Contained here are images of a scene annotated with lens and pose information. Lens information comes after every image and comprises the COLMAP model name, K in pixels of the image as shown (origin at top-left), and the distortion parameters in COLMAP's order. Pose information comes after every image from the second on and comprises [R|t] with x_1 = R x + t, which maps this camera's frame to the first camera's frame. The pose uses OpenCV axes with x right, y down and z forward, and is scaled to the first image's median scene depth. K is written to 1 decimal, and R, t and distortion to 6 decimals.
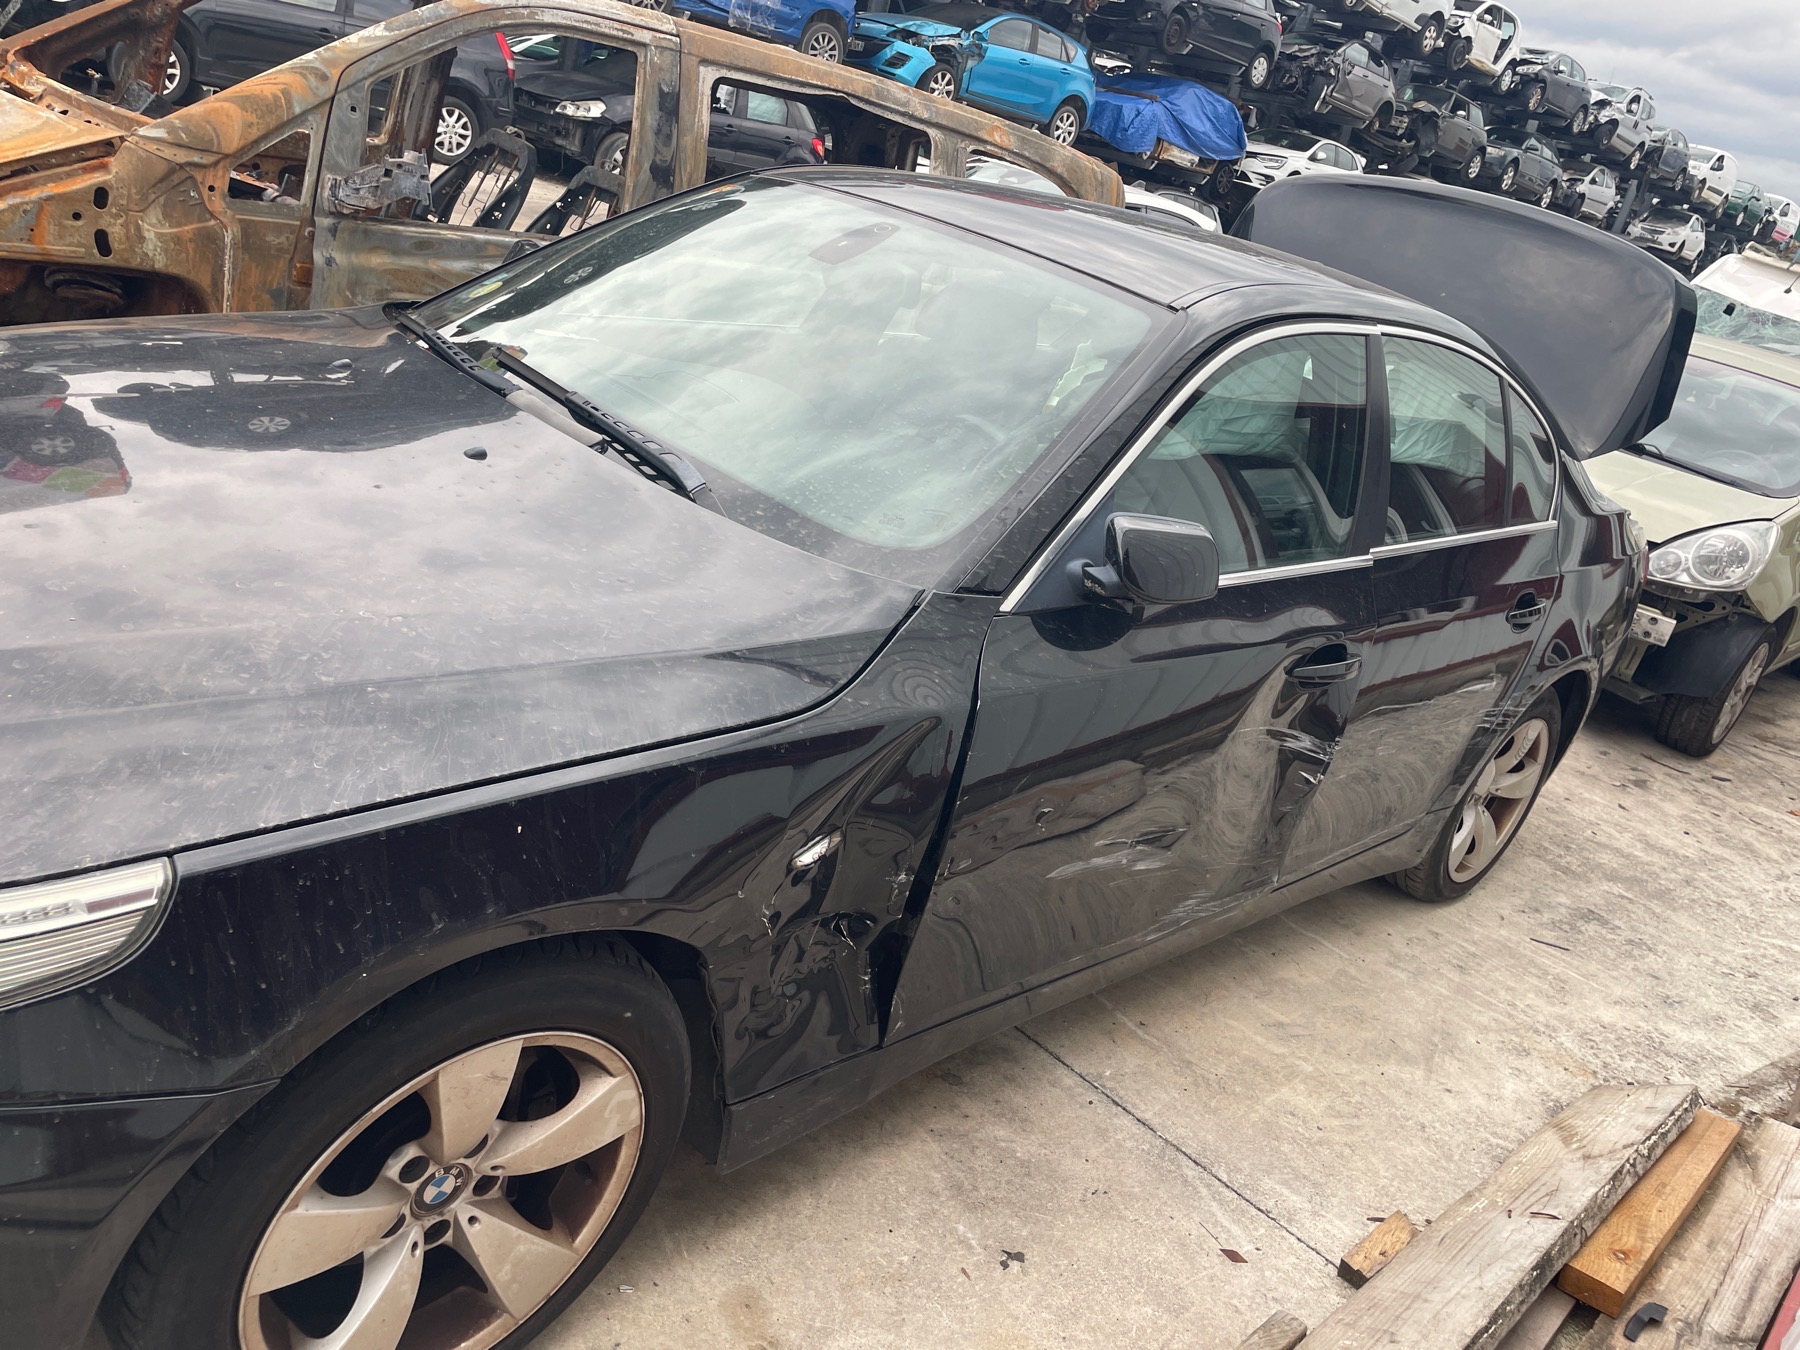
lens RADIAL K [[1361.6, 0, 898.8], [0, 1361.6, 664.1], [0, 0, 1]] dist [0.066164, -0.091046]
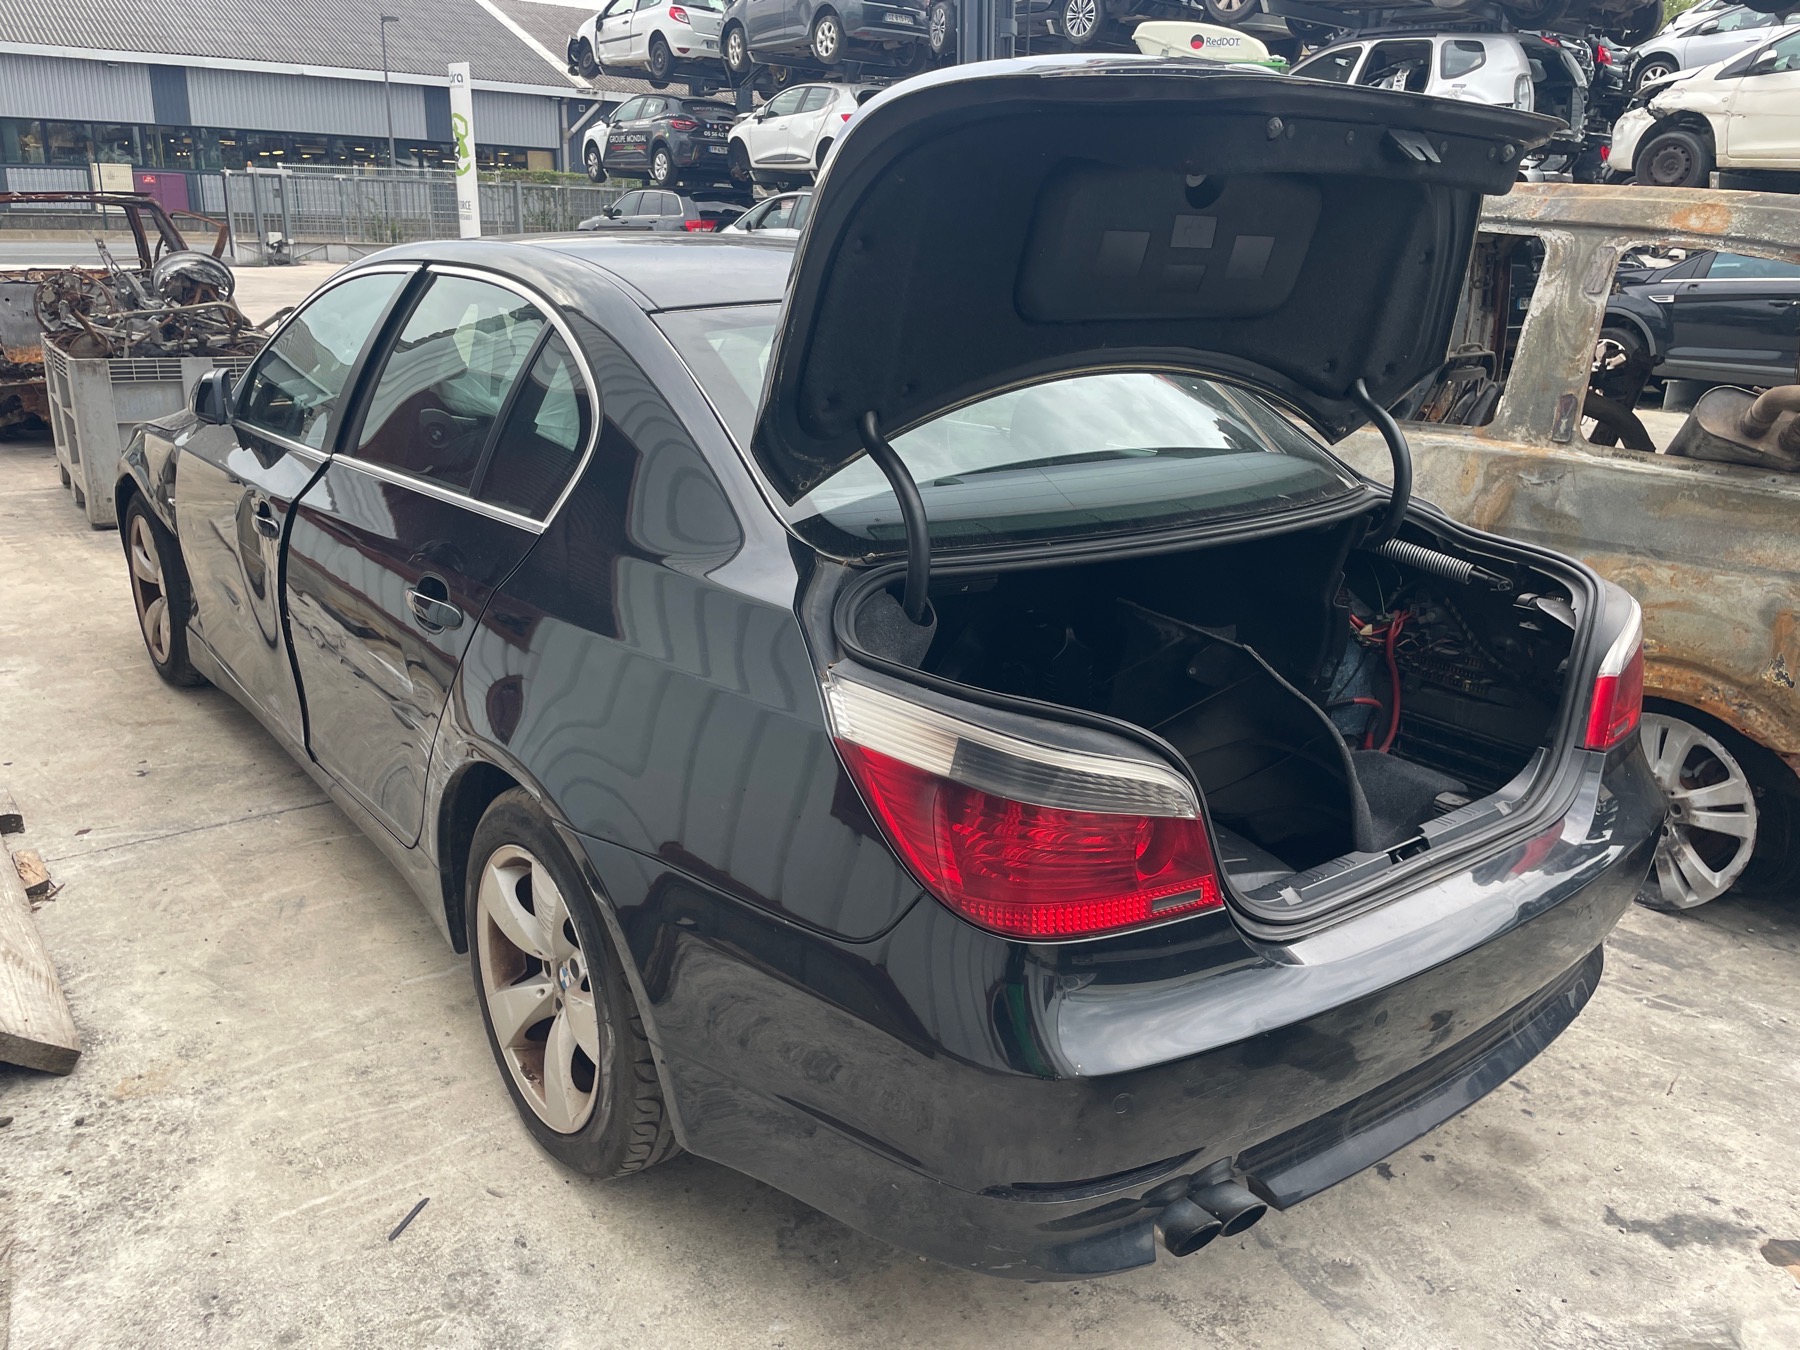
lens RADIAL K [[1361.6, 0, 903.6], [0, 1361.6, 678.8], [0, 0, 1]] dist [0.066164, -0.091046]
pose [[-0.083775, 0.080403, -0.993236, 1.115825], [-0.412952, 0.904322, 0.108036, -0.180786], [0.906892, 0.419209, -0.042557, 1.206135]]
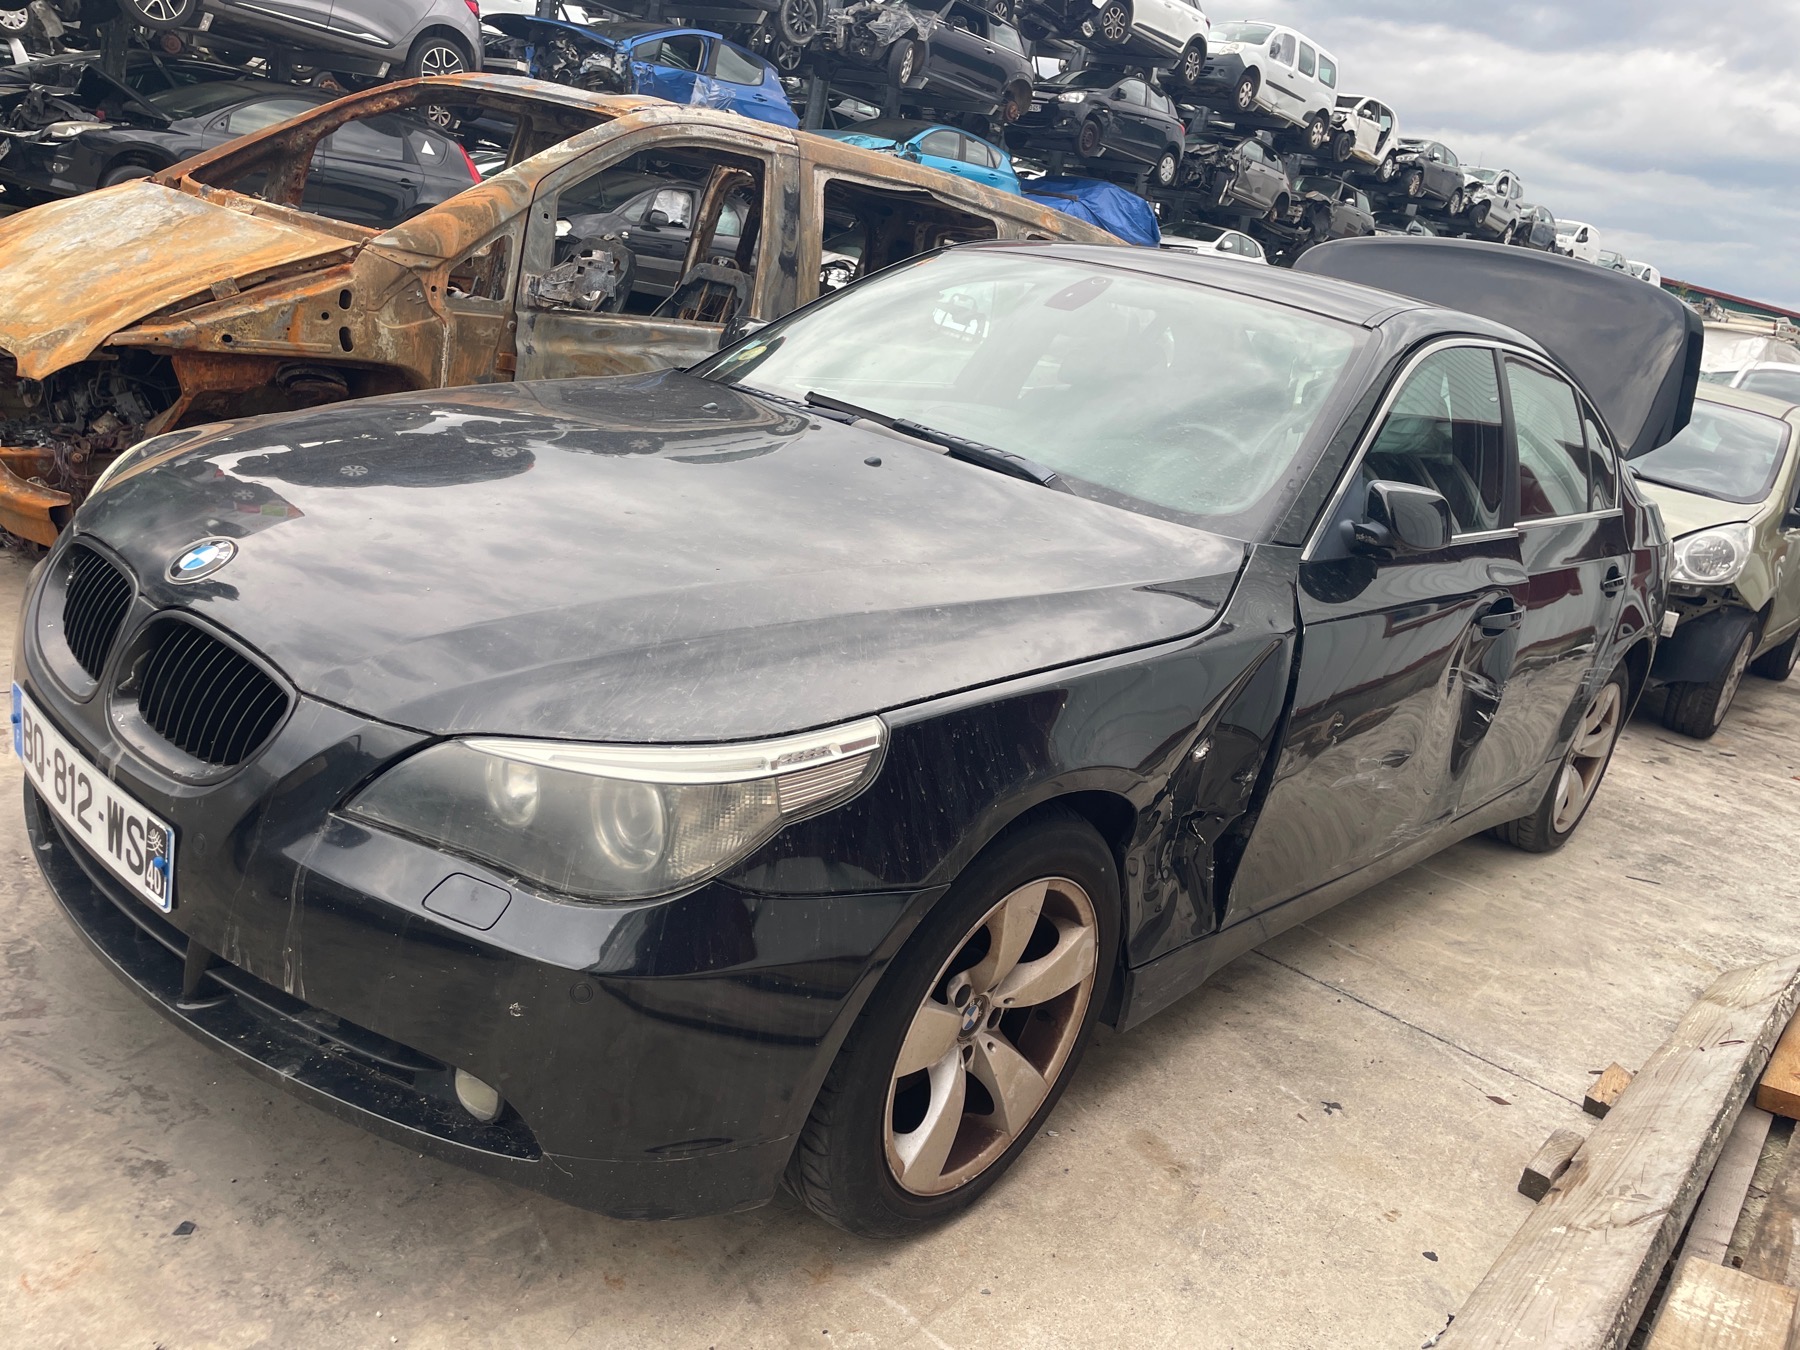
lens RADIAL K [[1361.6, 0, 910.4], [0, 1361.6, 663.8], [0, 0, 1]] dist [0.066164, -0.091046]
pose [[0.995747, -0.065078, 0.065217, -0.209108], [0.069582, 0.995164, -0.069338, 0.066414], [-0.060389, 0.073581, 0.995459, -0.121966]]
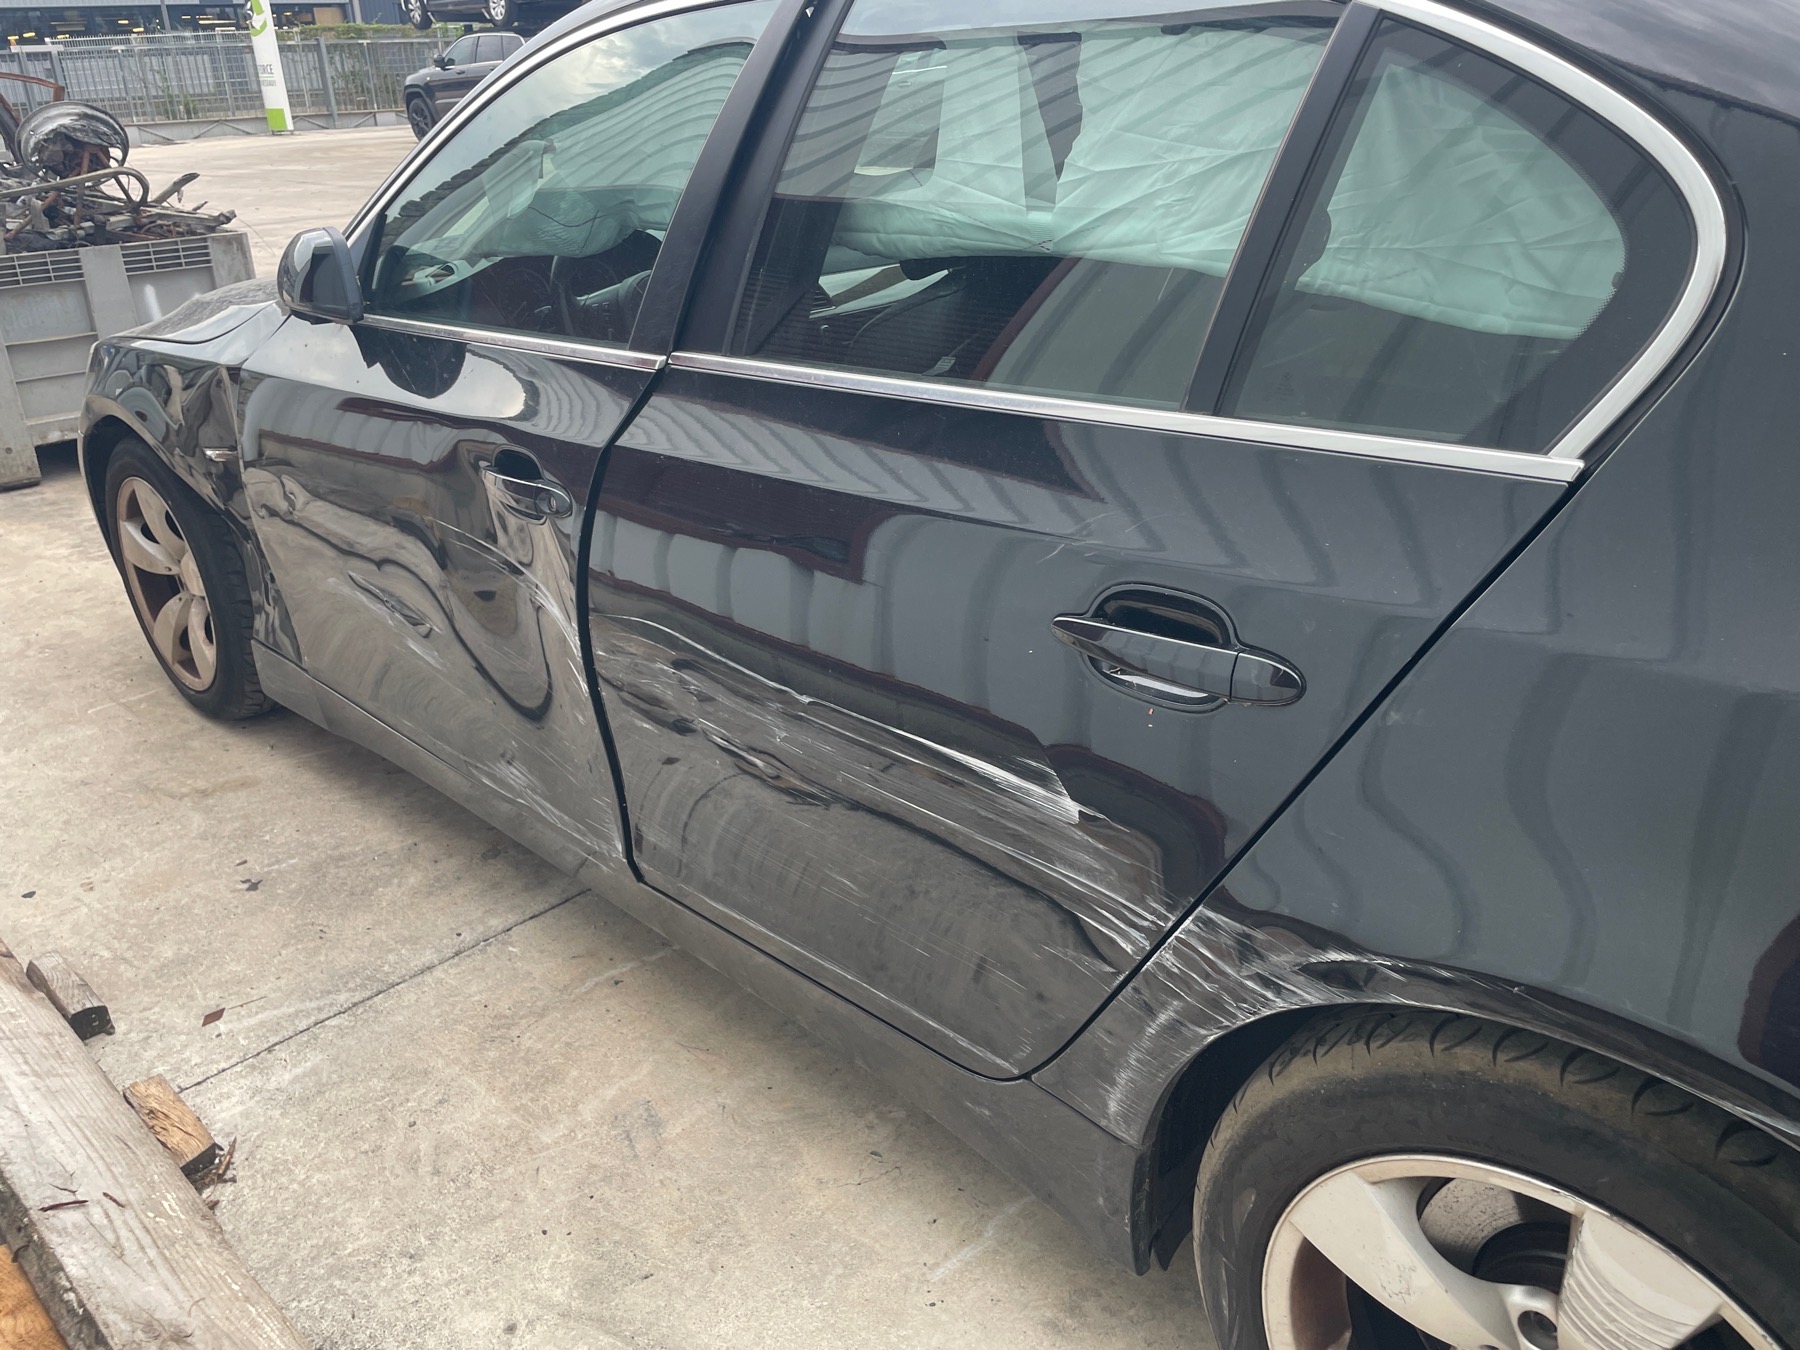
lens RADIAL K [[1361.6, 0, 890.4], [0, 1361.6, 664.1], [0, 0, 1]] dist [0.066164, -0.091046]
pose [[0.020920, 0.174544, -0.984427, 0.754603], [-0.329060, 0.930984, 0.158076, -0.065222], [0.944077, 0.320629, 0.076912, 0.849307]]
